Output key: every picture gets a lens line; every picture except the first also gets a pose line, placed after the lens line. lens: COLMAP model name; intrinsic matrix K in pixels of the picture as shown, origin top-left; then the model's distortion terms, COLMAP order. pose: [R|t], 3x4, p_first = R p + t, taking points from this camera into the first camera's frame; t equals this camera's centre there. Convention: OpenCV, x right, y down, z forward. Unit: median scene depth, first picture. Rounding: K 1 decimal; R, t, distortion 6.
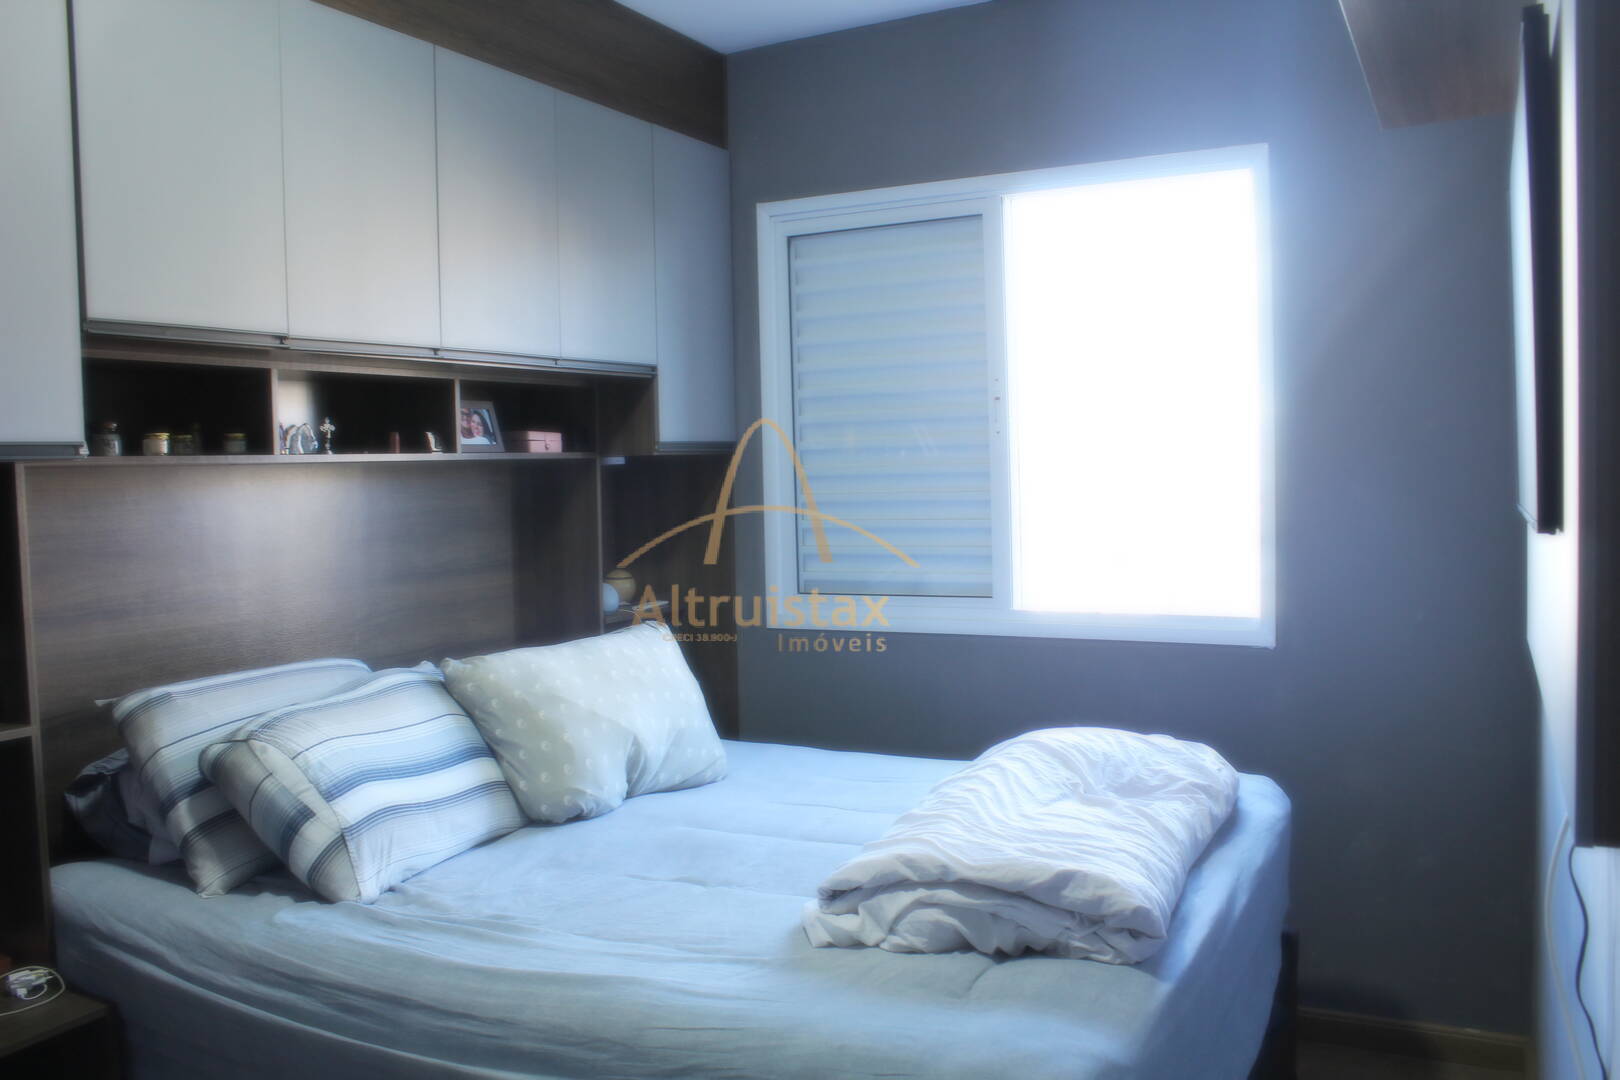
lens RADIAL K [[1345.7, 0, 804.1], [0, 1345.7, 541.1], [0, 0, 1]] dist [-0.164256, 0.139487]
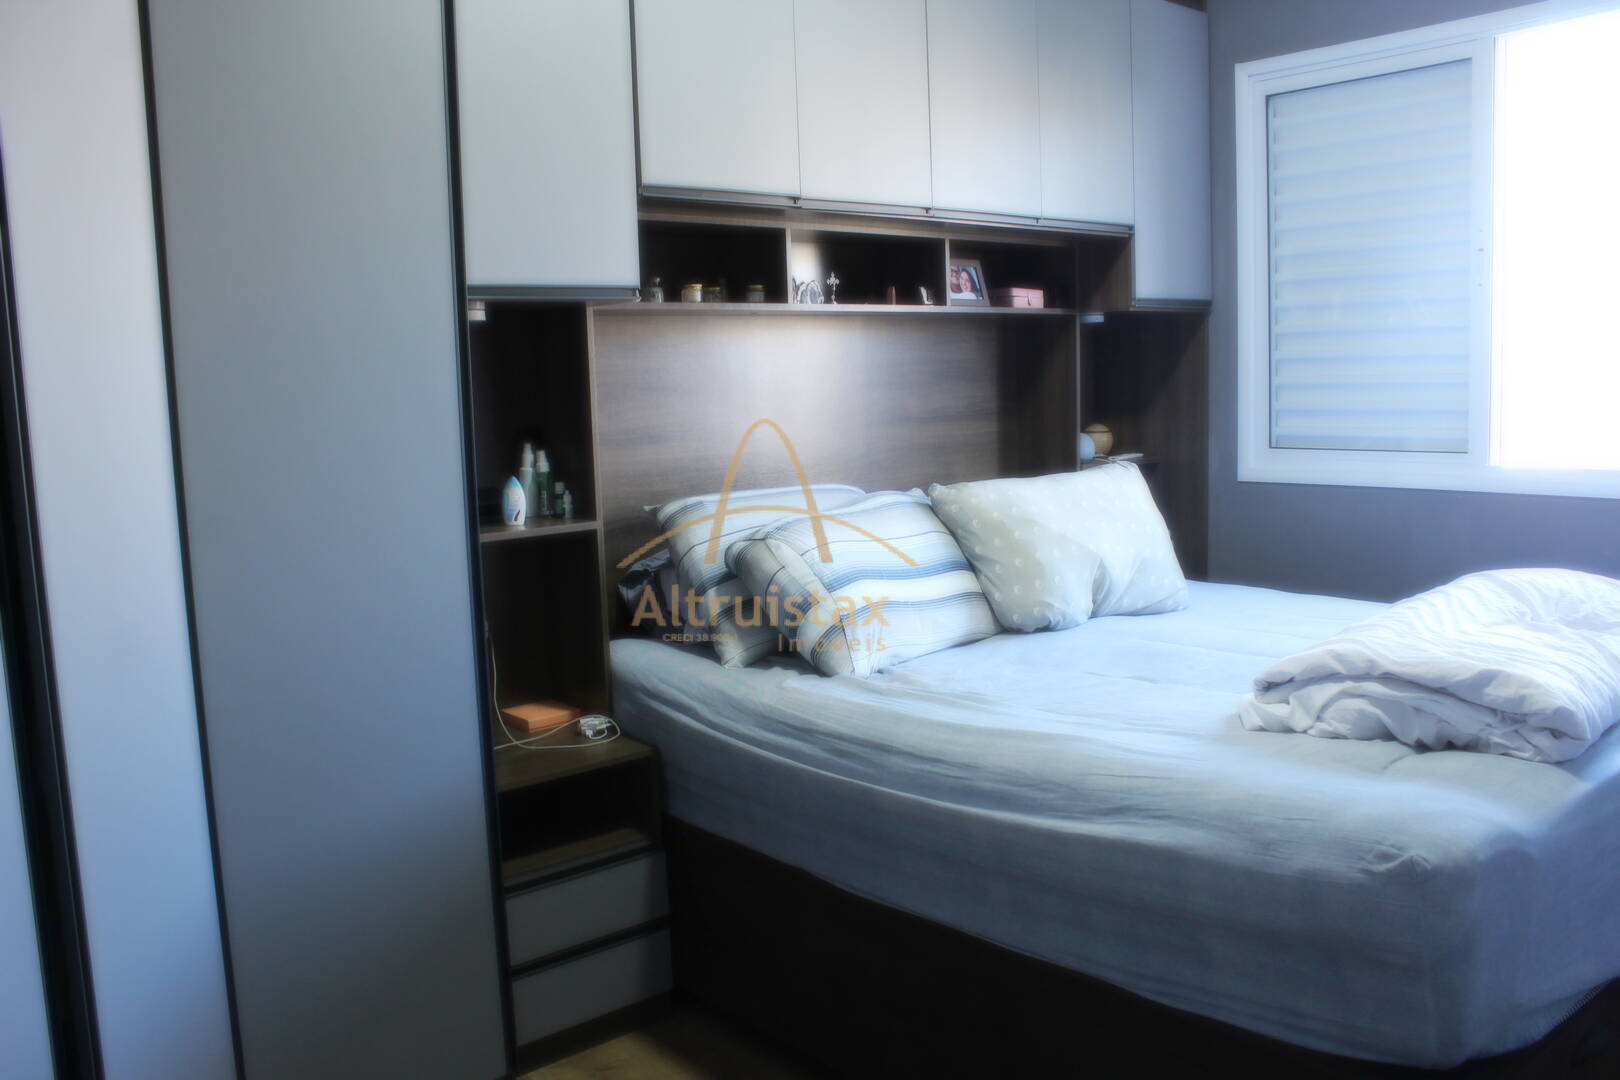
lens RADIAL K [[1345.7, 0, 806.5], [0, 1345.7, 540.5], [0, 0, 1]] dist [-0.164256, 0.139487]
pose [[0.935131, 0.037914, -0.352267, 0.037690], [-0.009656, 0.996616, 0.081630, 0.051439], [0.354170, -0.072933, 0.932333, -0.118027]]
